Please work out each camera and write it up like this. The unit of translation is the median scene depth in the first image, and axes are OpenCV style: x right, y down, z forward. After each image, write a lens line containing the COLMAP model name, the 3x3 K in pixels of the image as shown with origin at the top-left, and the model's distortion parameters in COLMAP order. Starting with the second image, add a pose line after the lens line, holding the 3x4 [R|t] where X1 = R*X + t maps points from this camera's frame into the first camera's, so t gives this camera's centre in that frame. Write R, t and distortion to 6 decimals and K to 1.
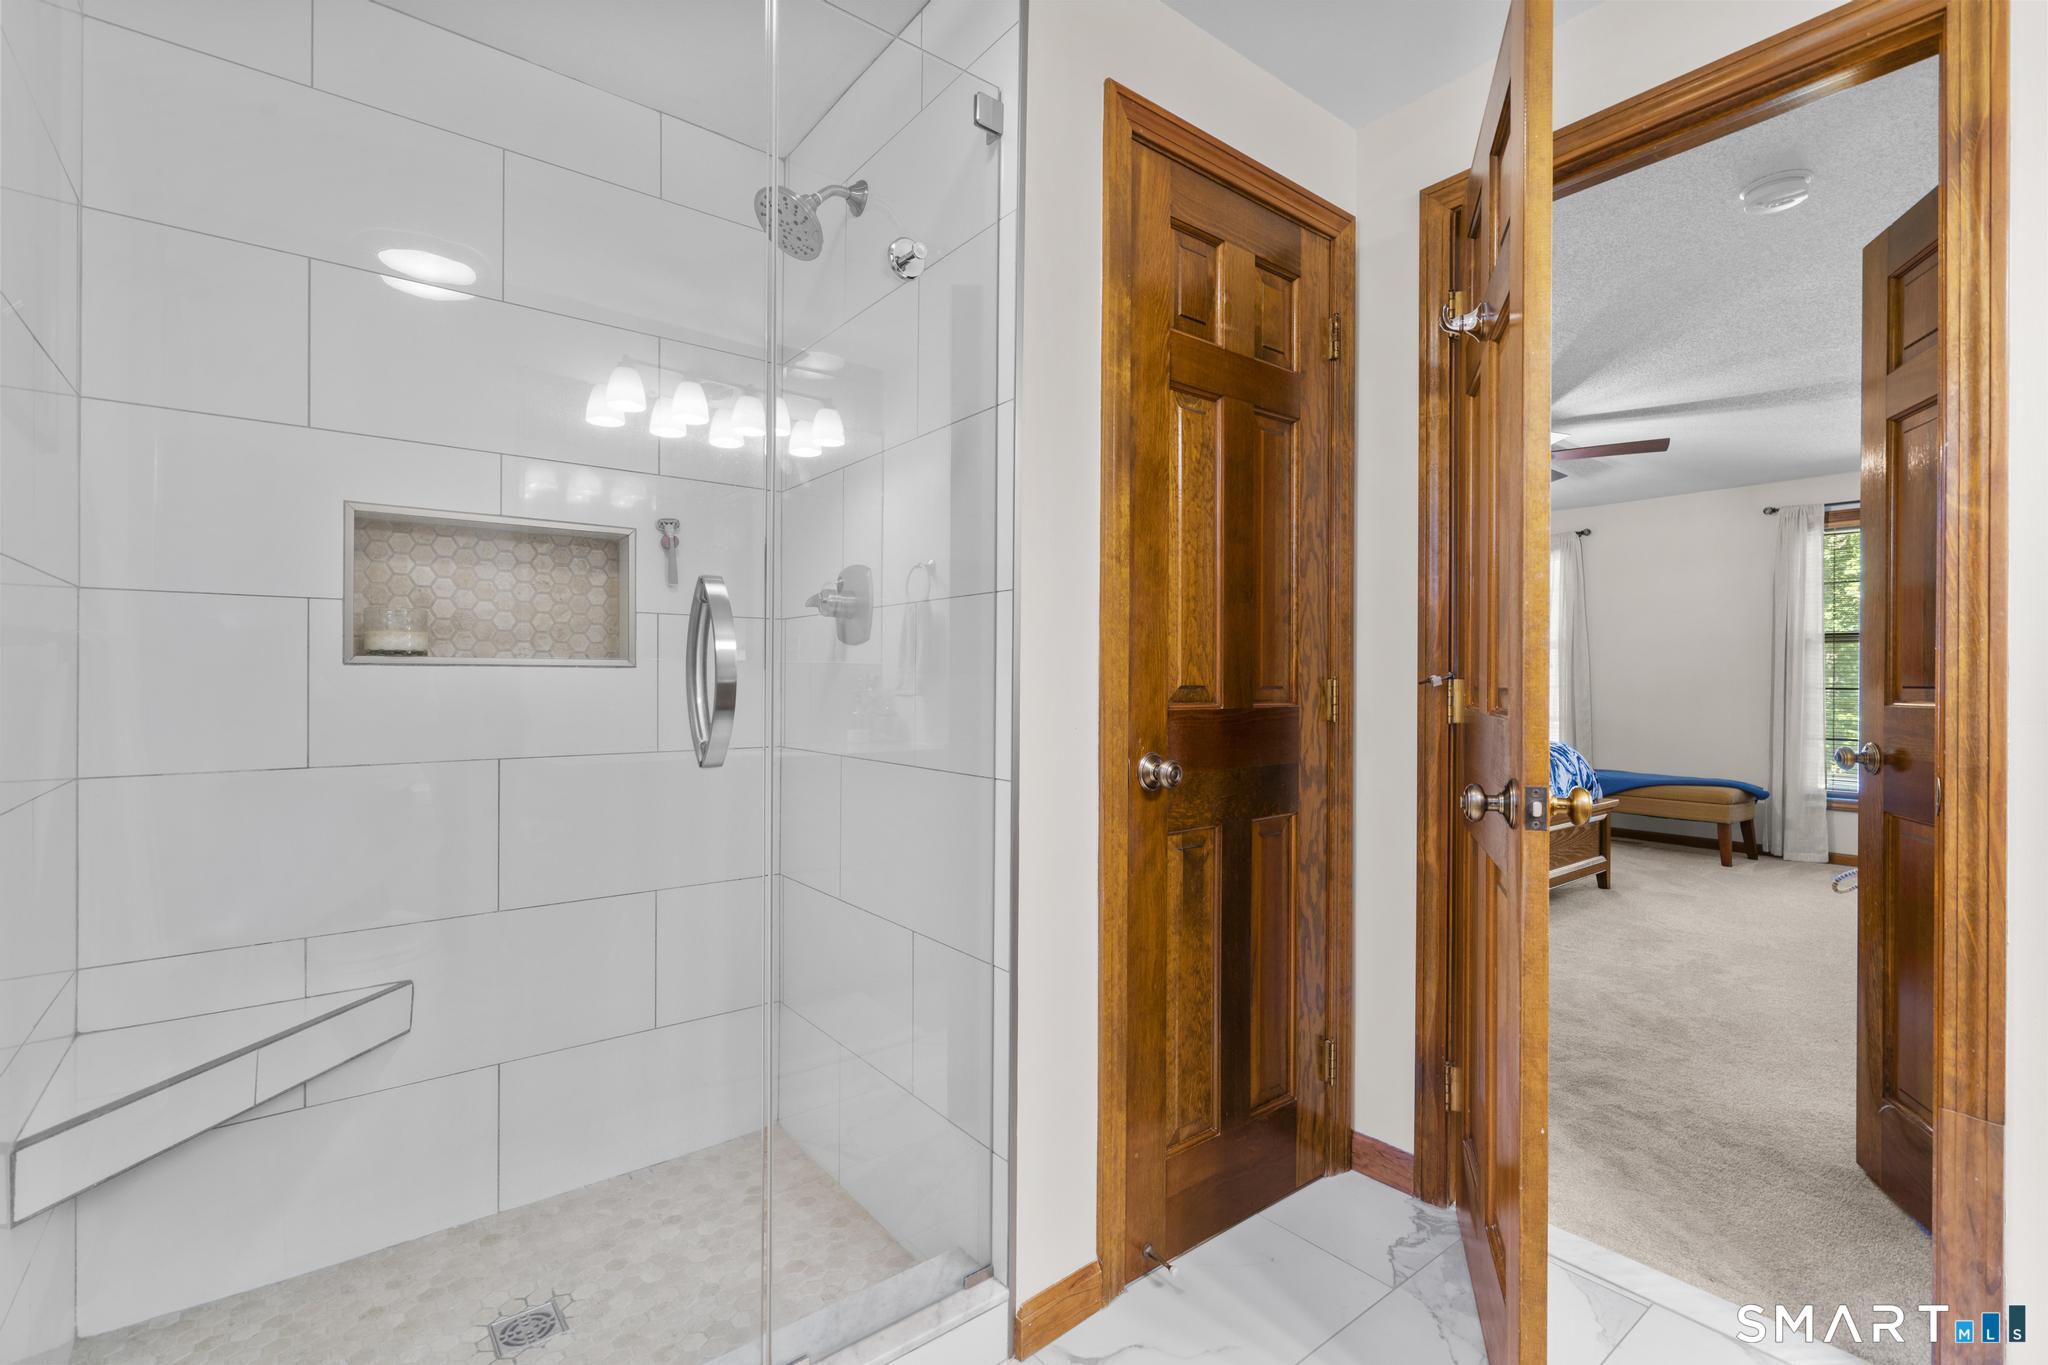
lens RADIAL K [[929.6, 0, 1025.6], [0, 929.6, 681.0], [0, 0, 1]] dist [-0.003364, 0.001792]
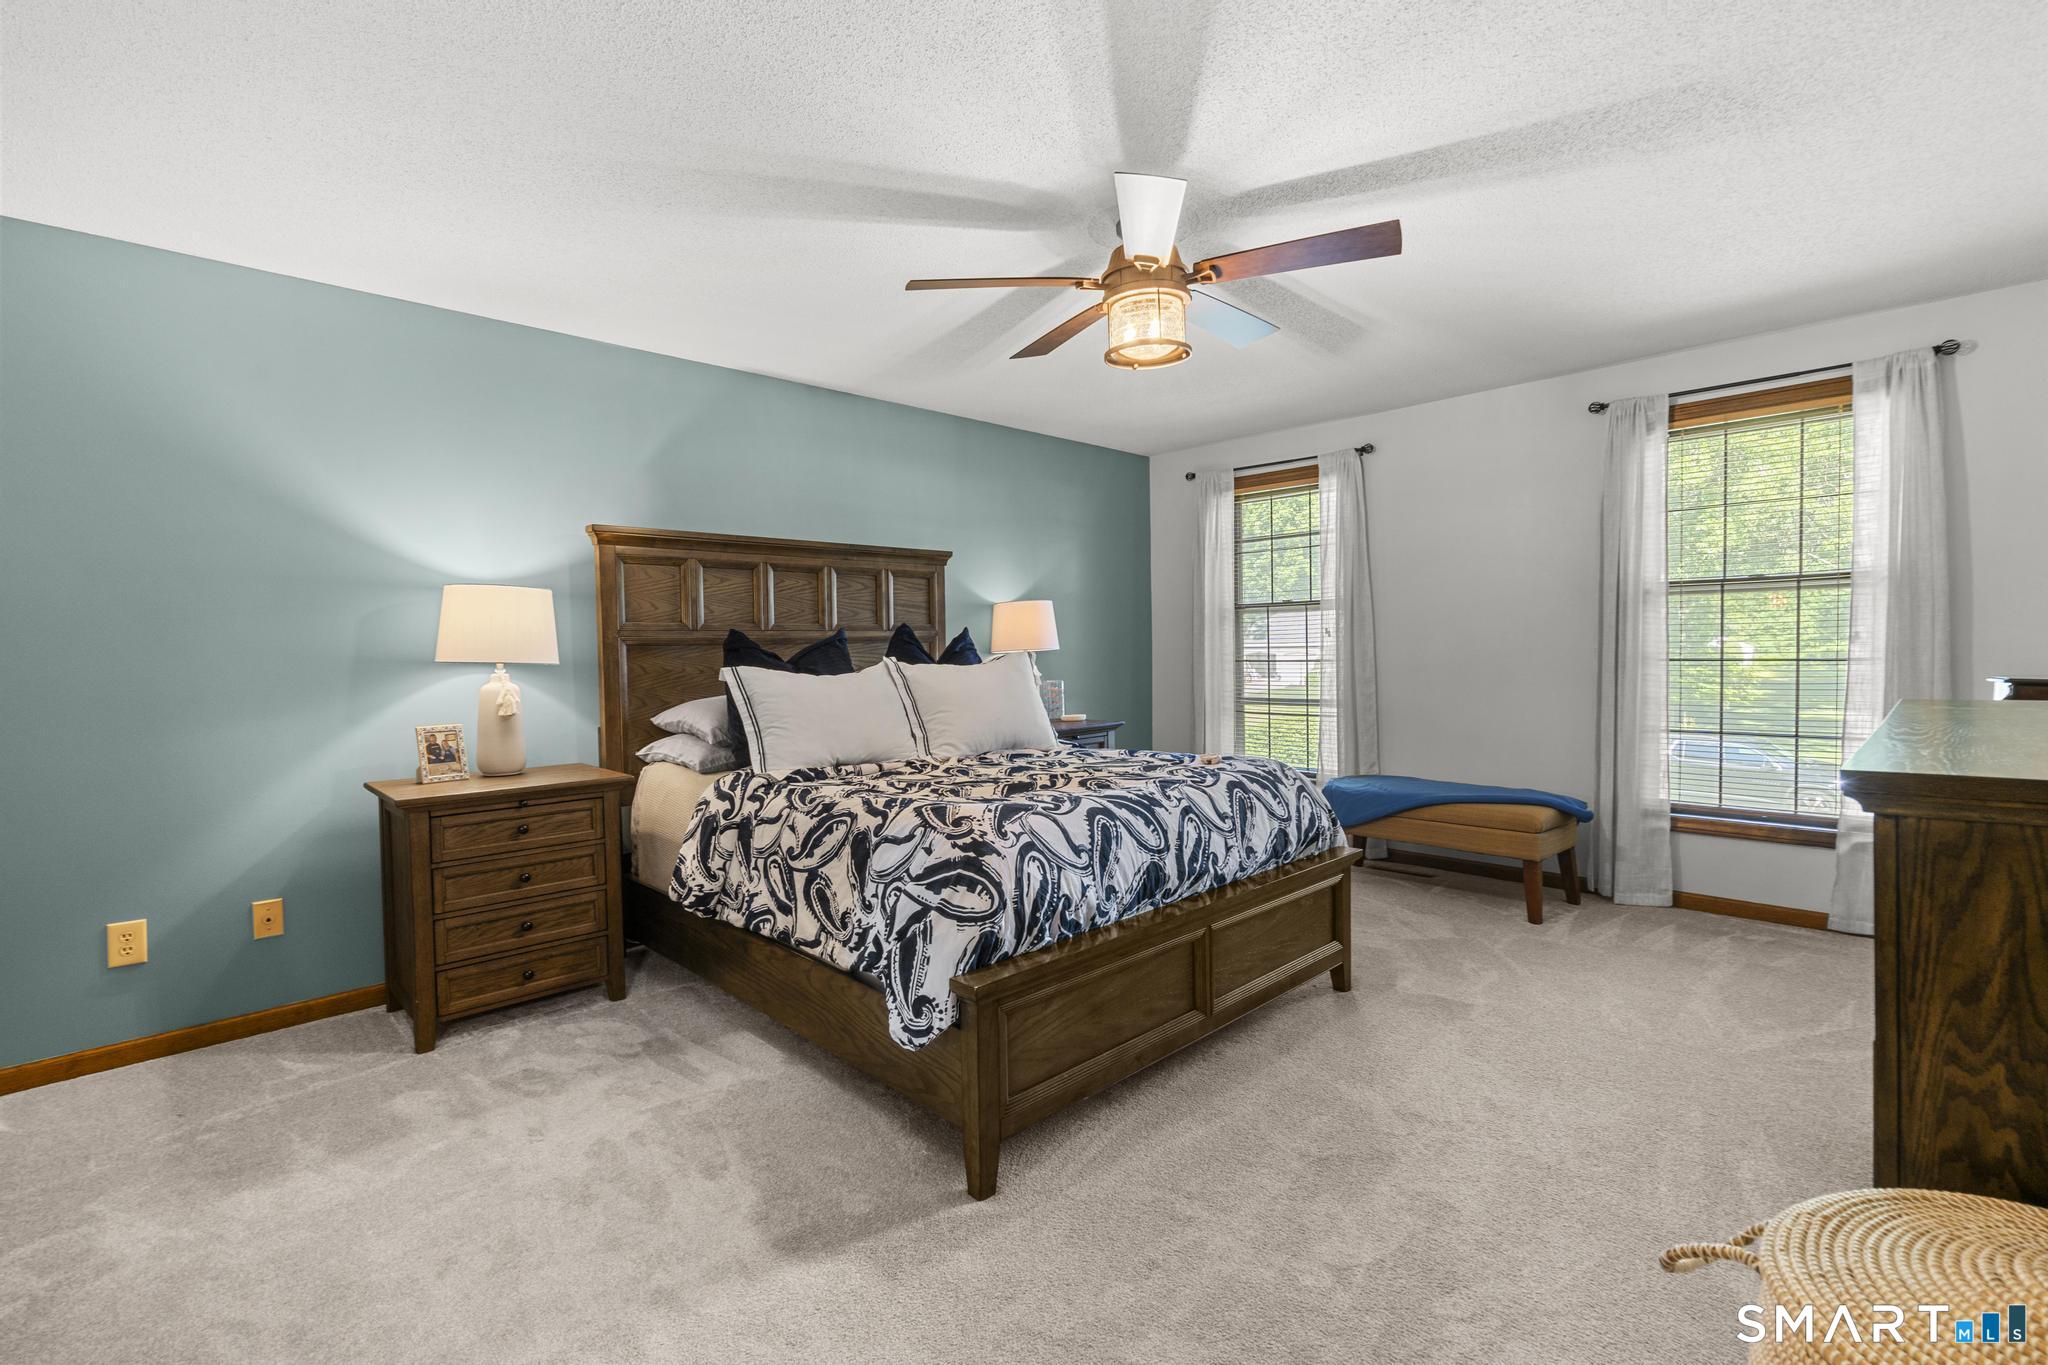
lens RADIAL K [[929.6, 0, 1023.7], [0, 929.6, 681.3], [0, 0, 1]] dist [-0.003364, 0.001792]
pose [[0.994992, -0.027857, 0.095993, 0.307005], [0.024152, 0.998926, 0.039551, -0.015451], [-0.096992, -0.037034, 0.994596, 0.347252]]
